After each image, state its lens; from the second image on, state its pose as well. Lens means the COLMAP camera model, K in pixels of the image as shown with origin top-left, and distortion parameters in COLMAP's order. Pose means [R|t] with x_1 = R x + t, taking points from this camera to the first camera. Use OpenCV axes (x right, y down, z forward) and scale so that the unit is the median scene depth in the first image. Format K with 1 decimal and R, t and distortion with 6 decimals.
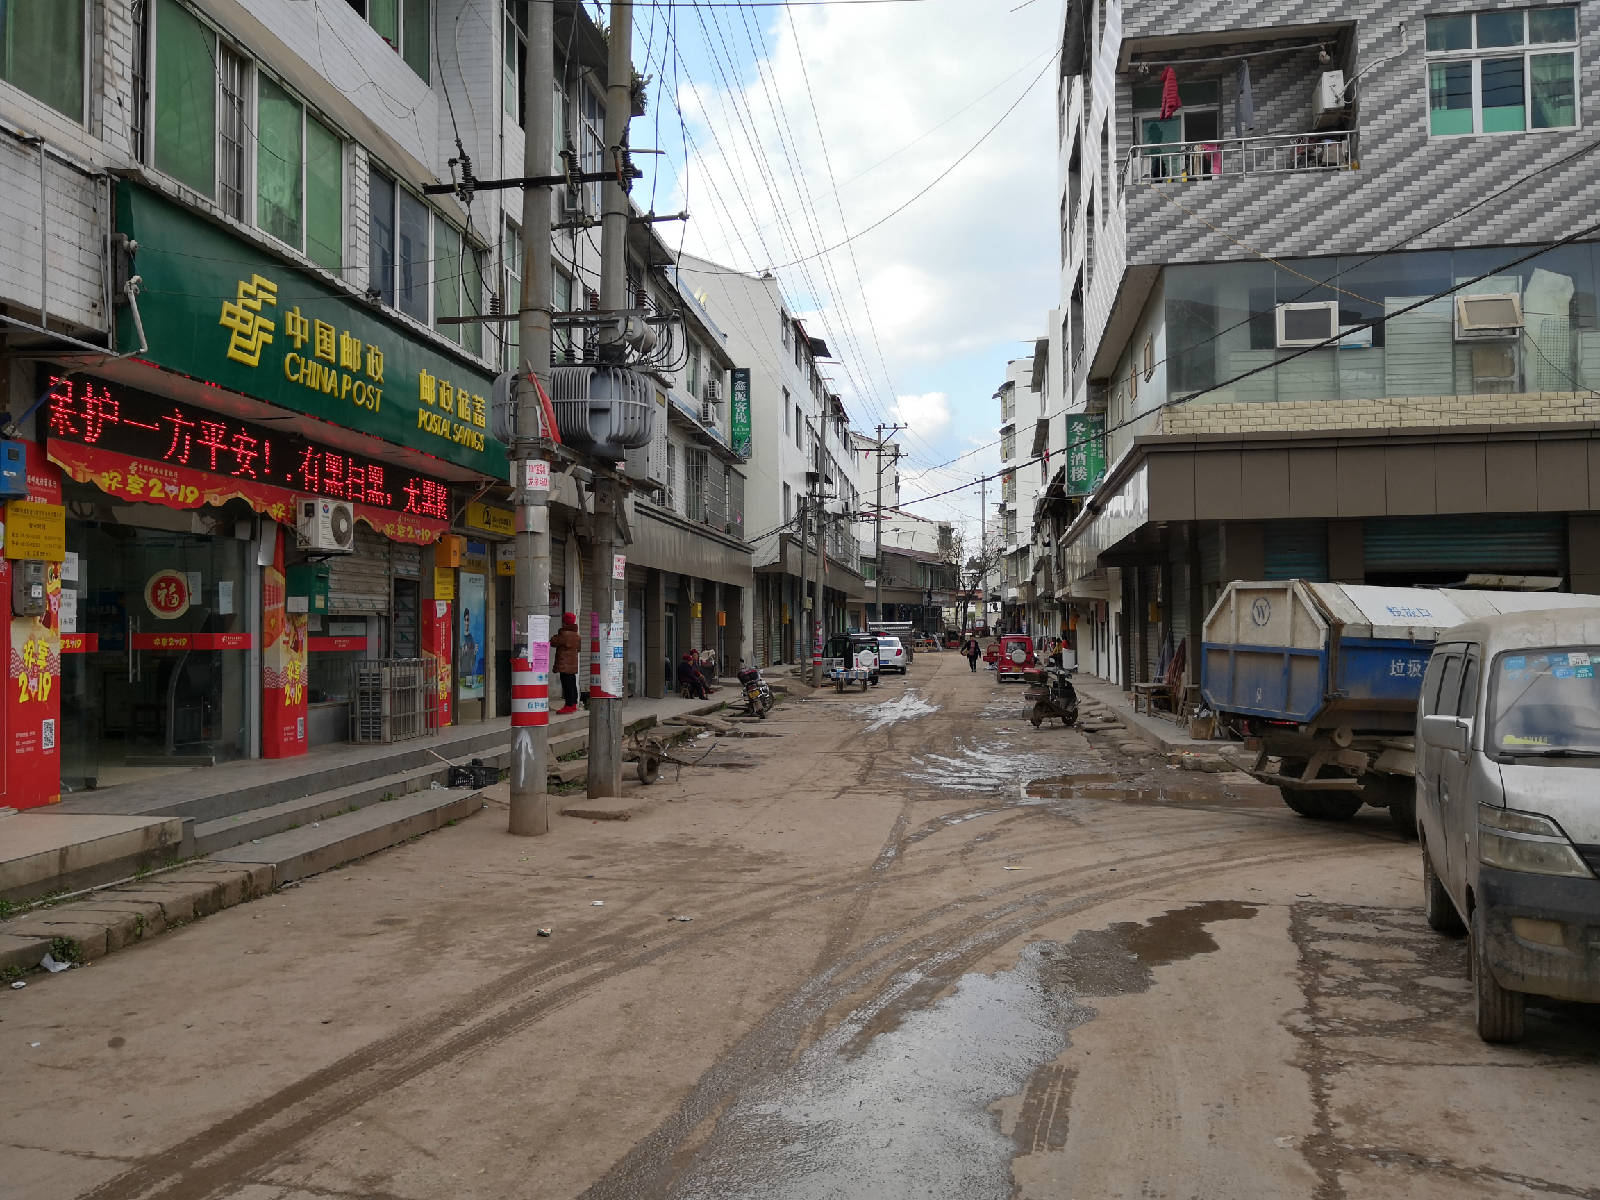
lens RADIAL K [[1247.0, 0, 800.0], [0, 1247.0, 600.0], [0, 0, 1]] dist [-0.012321, 0.000535]
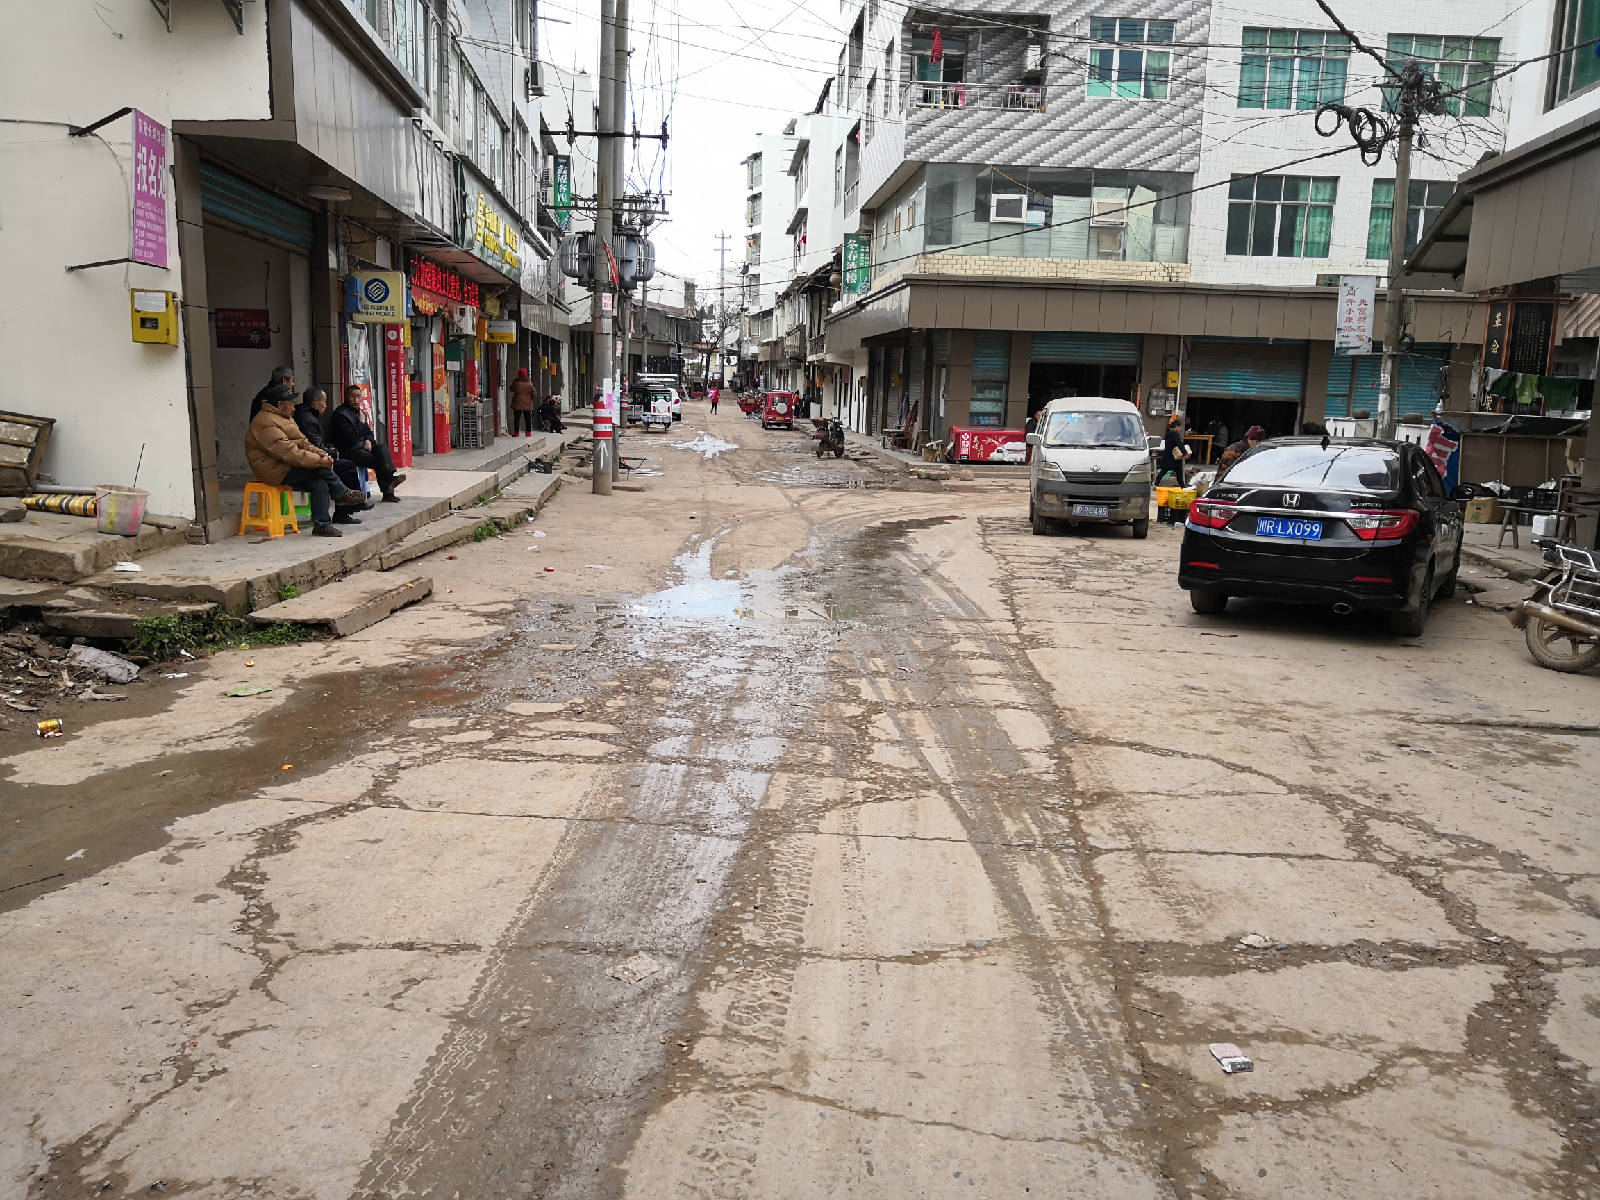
lens RADIAL K [[1247.0, 0, 800.0], [0, 1247.0, 600.0], [0, 0, 1]] dist [-0.012321, 0.000535]
pose [[0.973189, -0.005536, 0.229939, -0.235713], [-0.040347, 0.980100, 0.194360, -0.024048], [-0.226439, -0.198427, 0.953600, -0.595618]]
